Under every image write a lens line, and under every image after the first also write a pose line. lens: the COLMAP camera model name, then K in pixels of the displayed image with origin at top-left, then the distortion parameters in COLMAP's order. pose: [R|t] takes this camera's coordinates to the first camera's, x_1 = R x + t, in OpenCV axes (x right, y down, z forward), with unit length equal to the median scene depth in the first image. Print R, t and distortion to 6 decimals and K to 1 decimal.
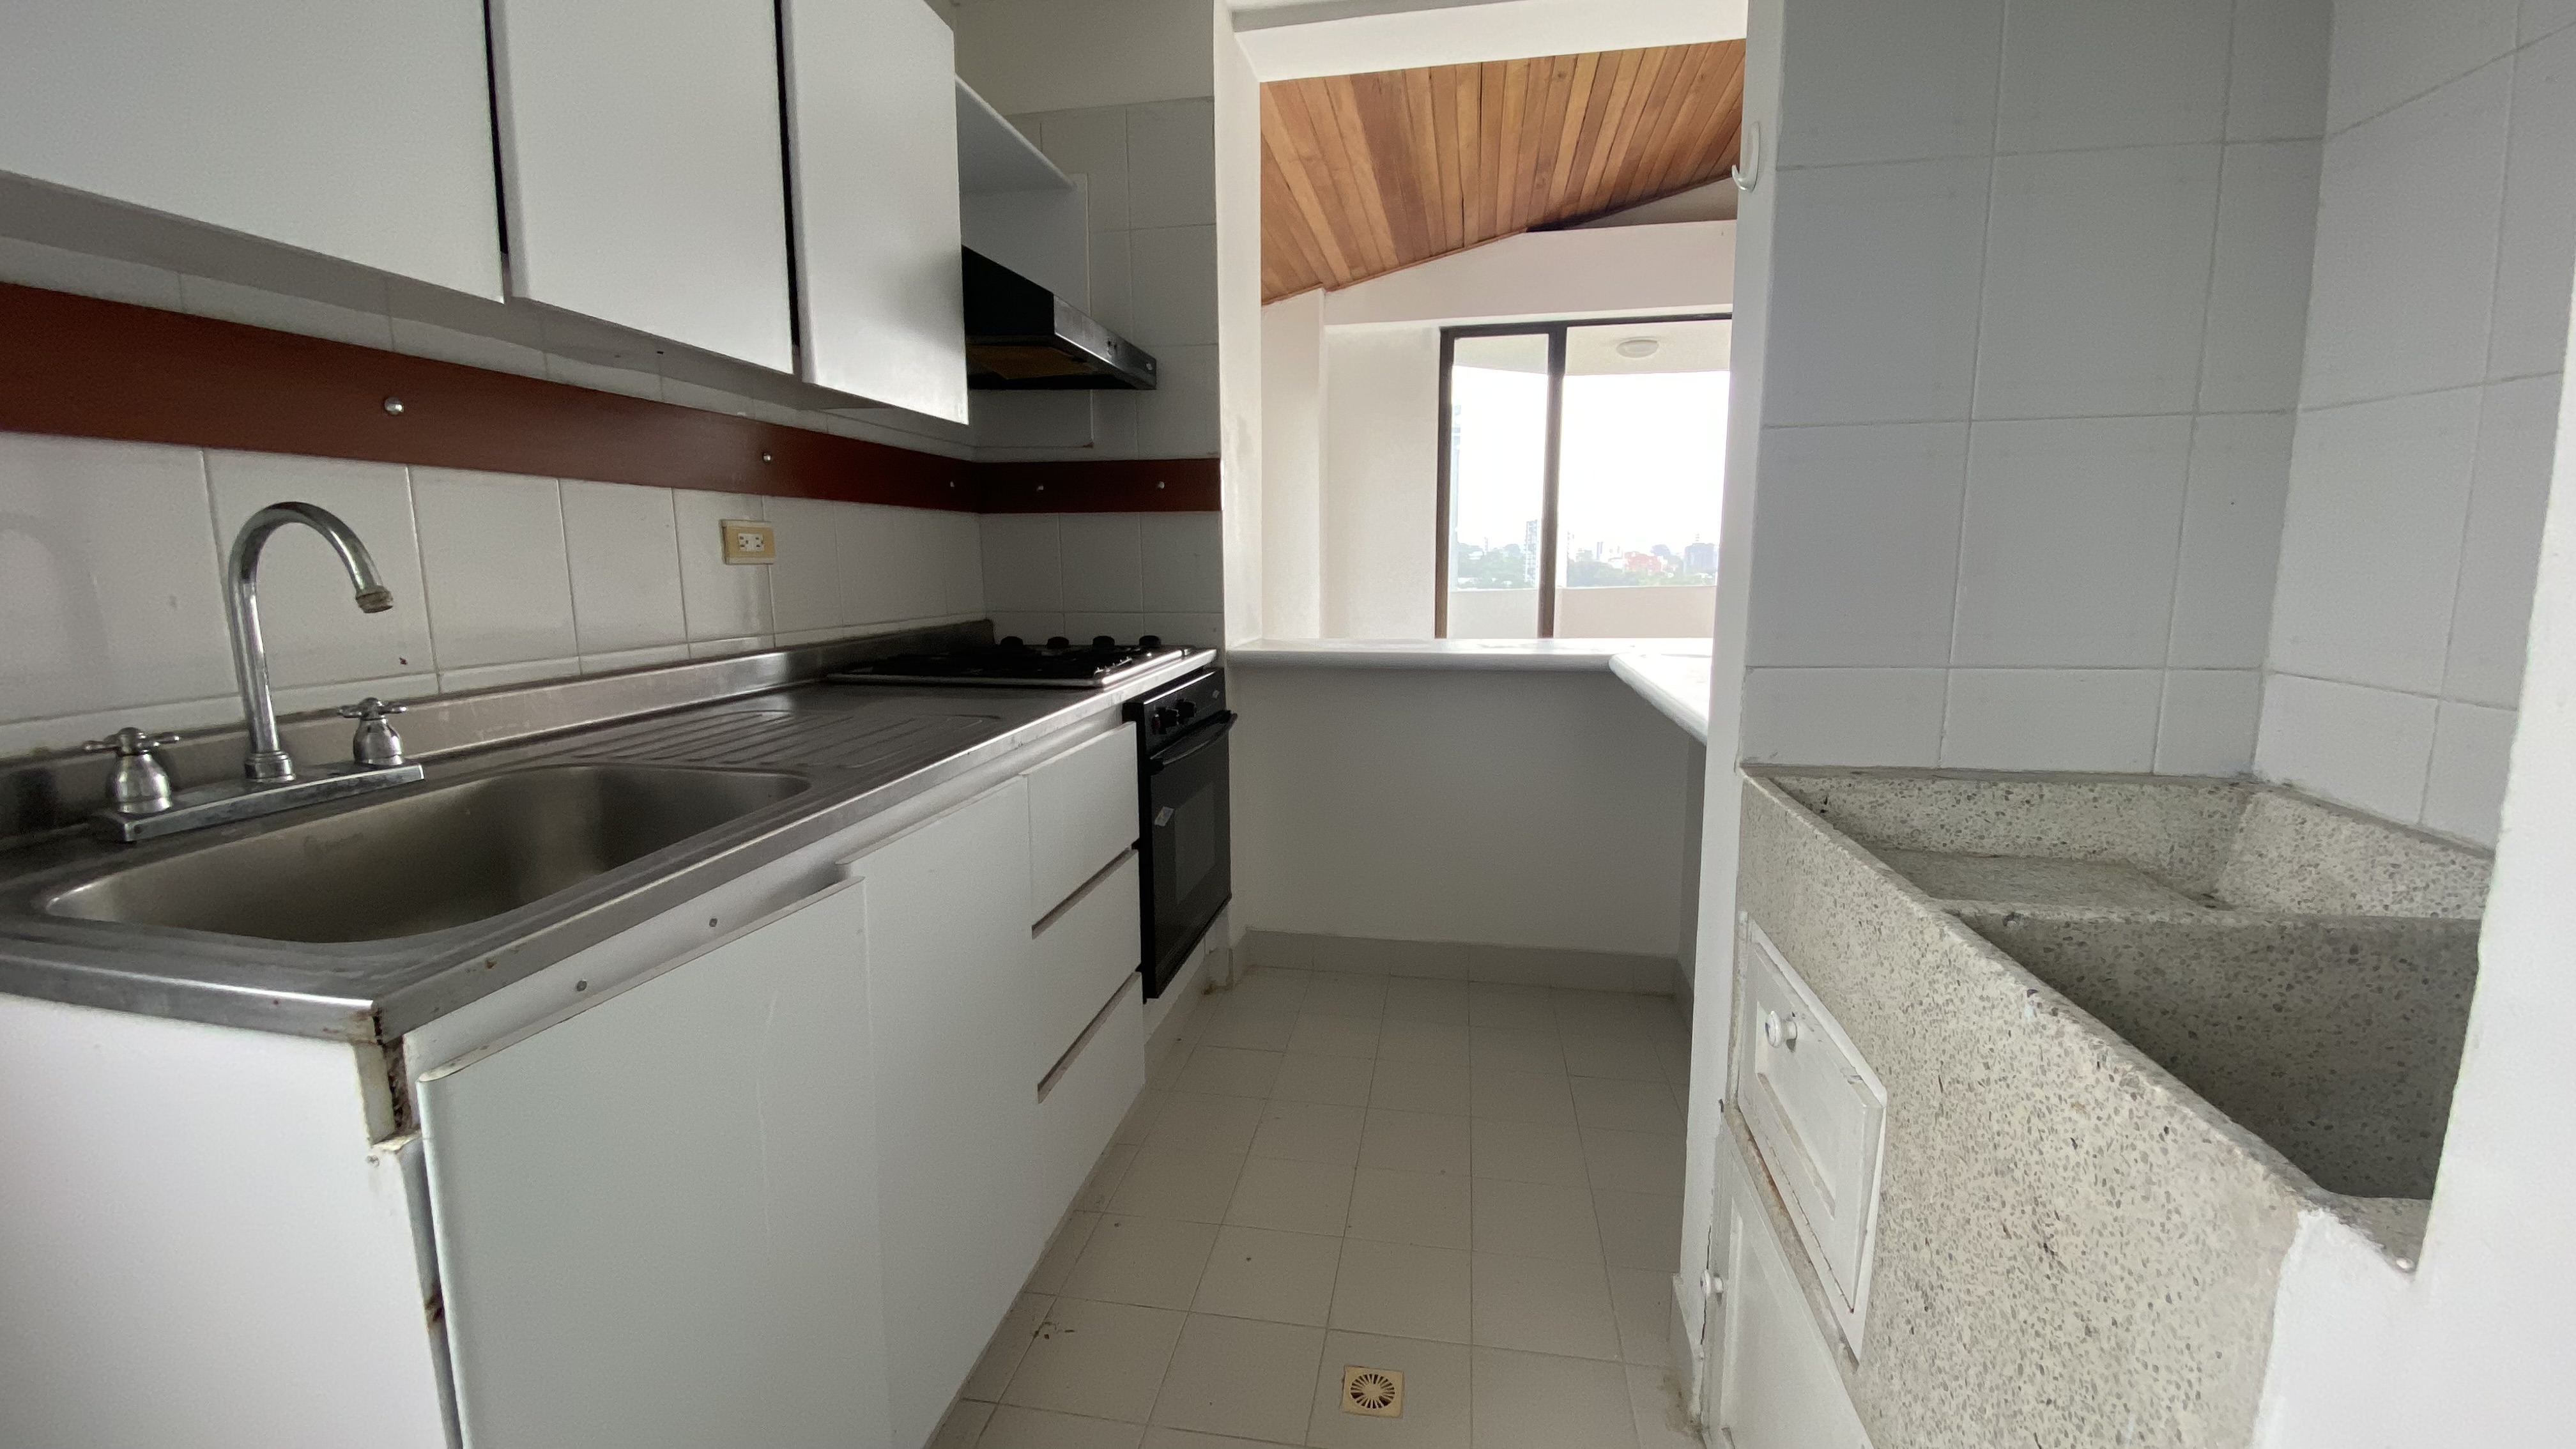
lens RADIAL K [[1056.6, 0, 1286.9], [0, 1056.6, 710.0], [0, 0, 1]] dist [-0.002511, -0.000913]
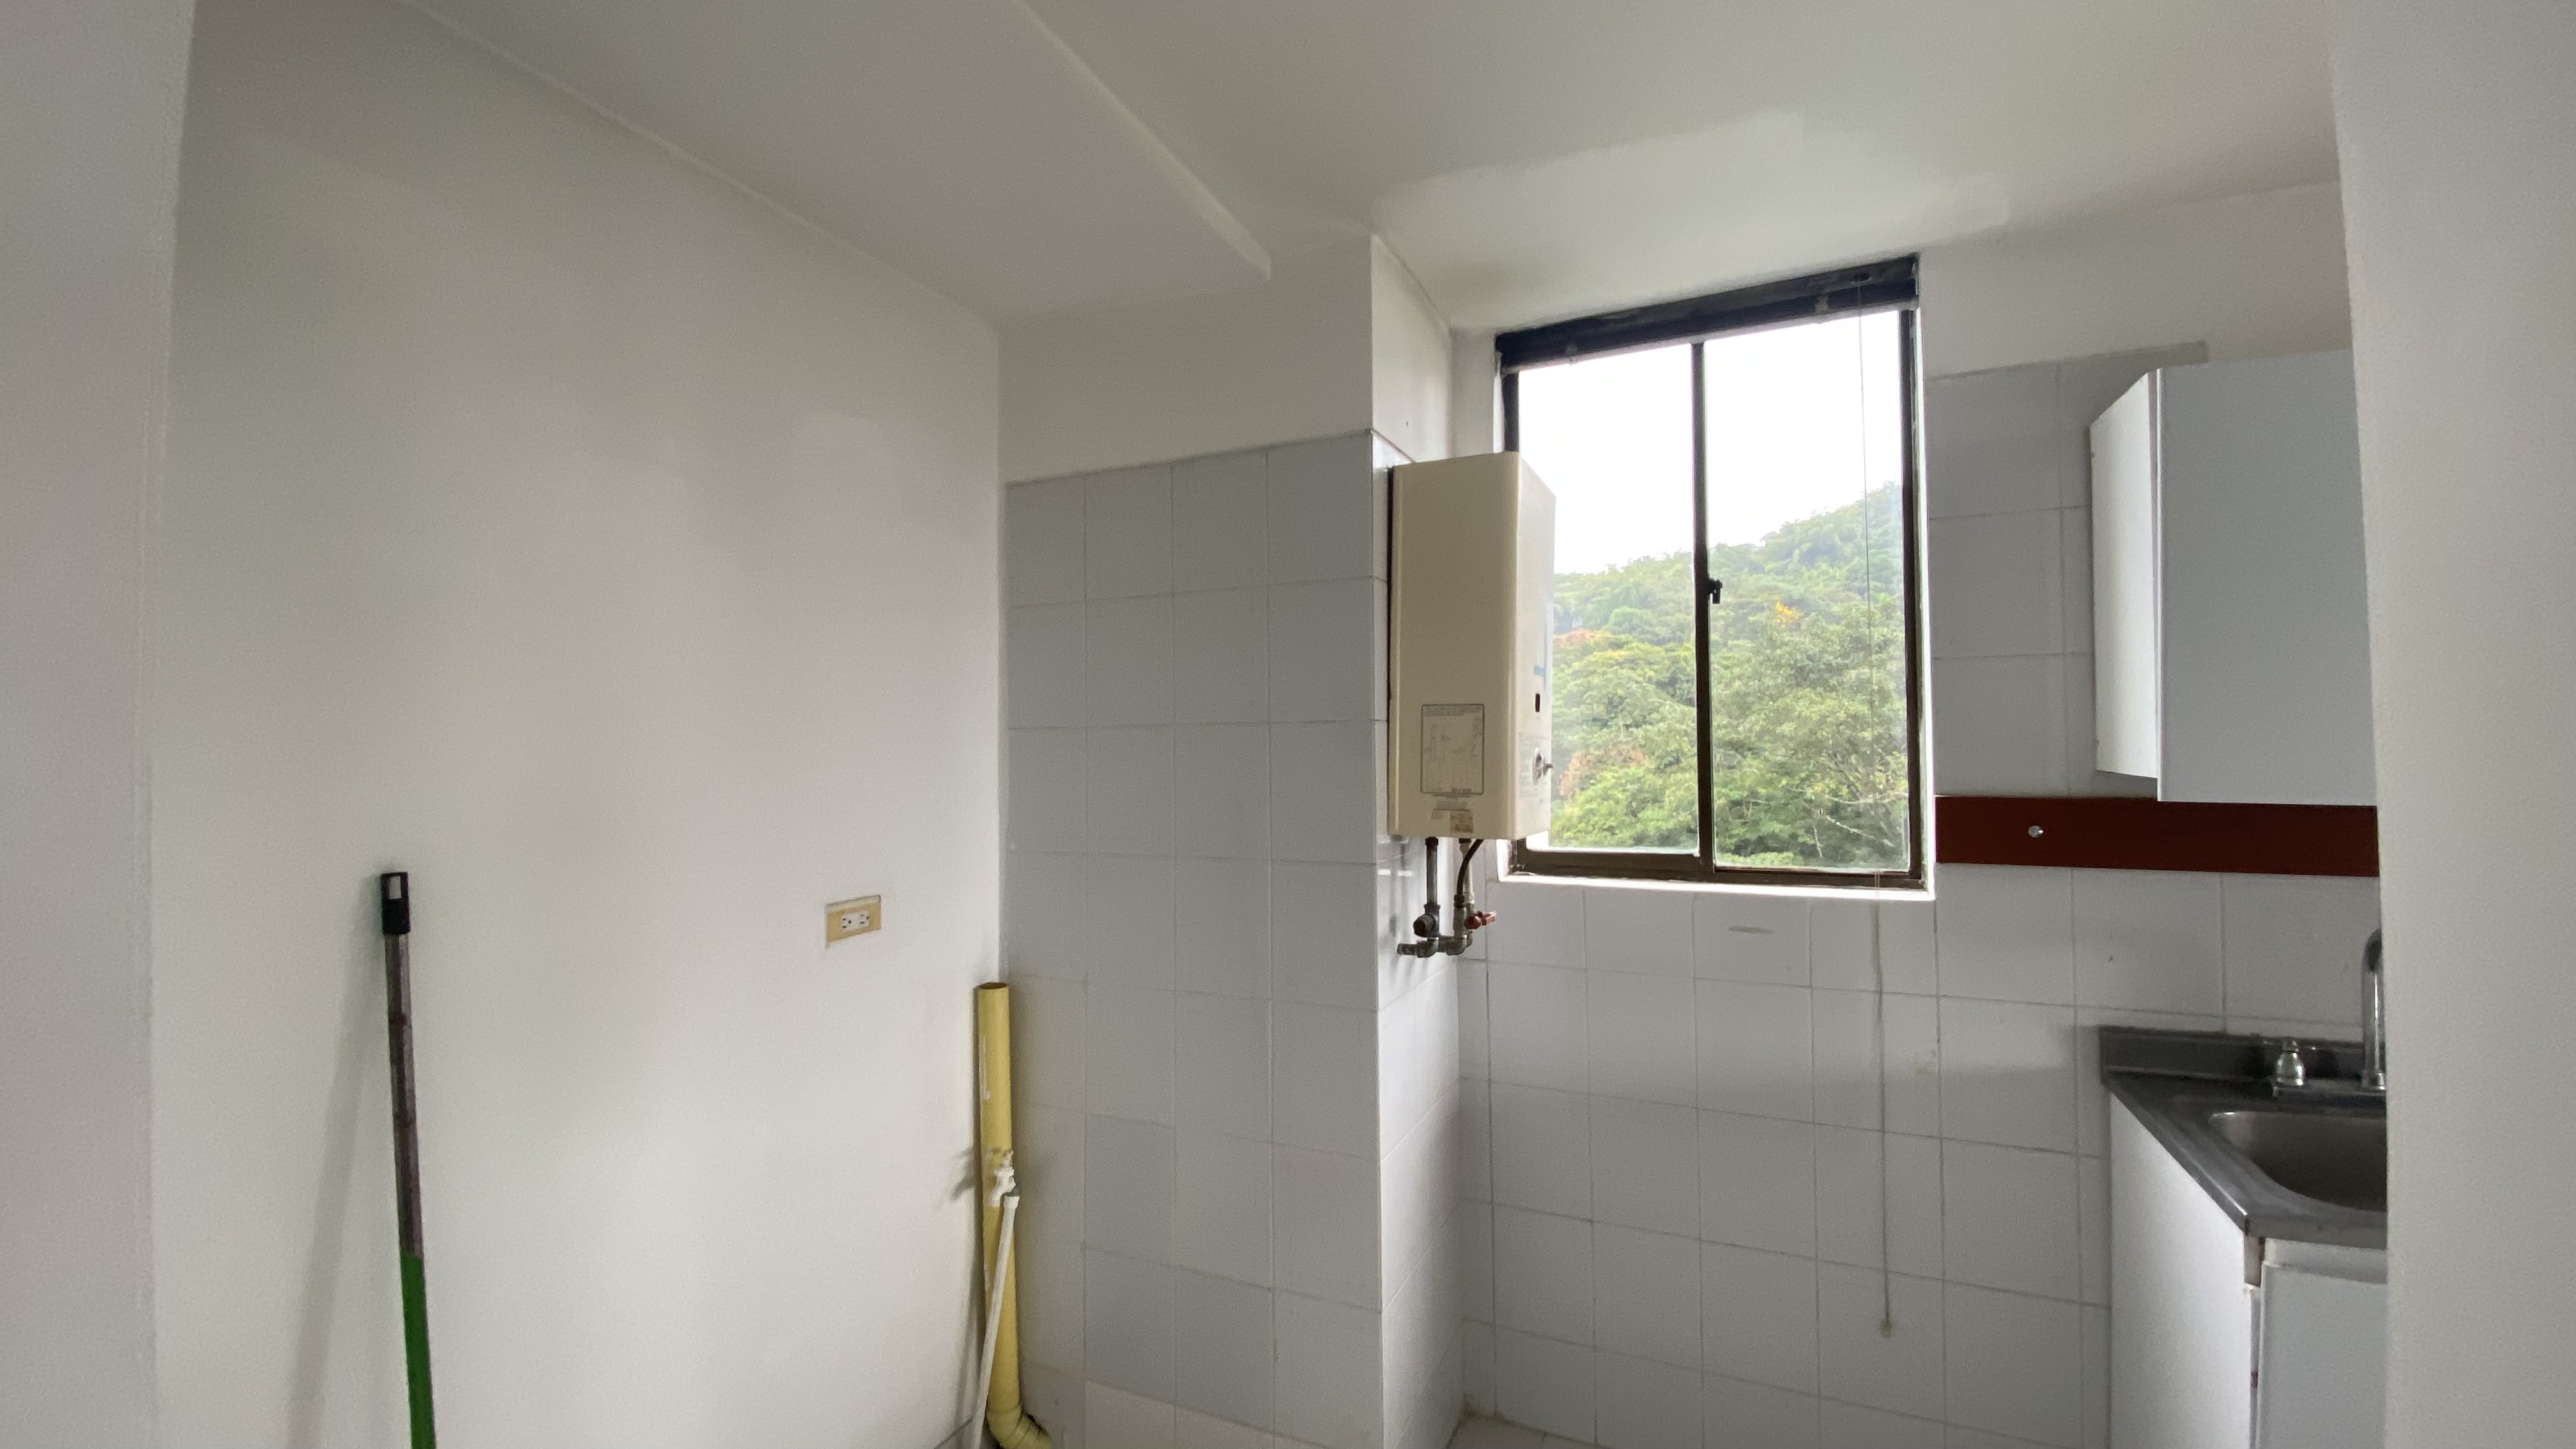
lens RADIAL K [[1056.6, 0, 1276.5], [0, 1056.6, 732.0], [0, 0, 1]] dist [-0.002511, -0.000913]
pose [[-0.242348, -0.017364, -0.970034, 0.186976], [-0.129137, 0.991521, 0.014515, -0.051323], [0.961557, 0.128785, -0.242535, -0.053758]]
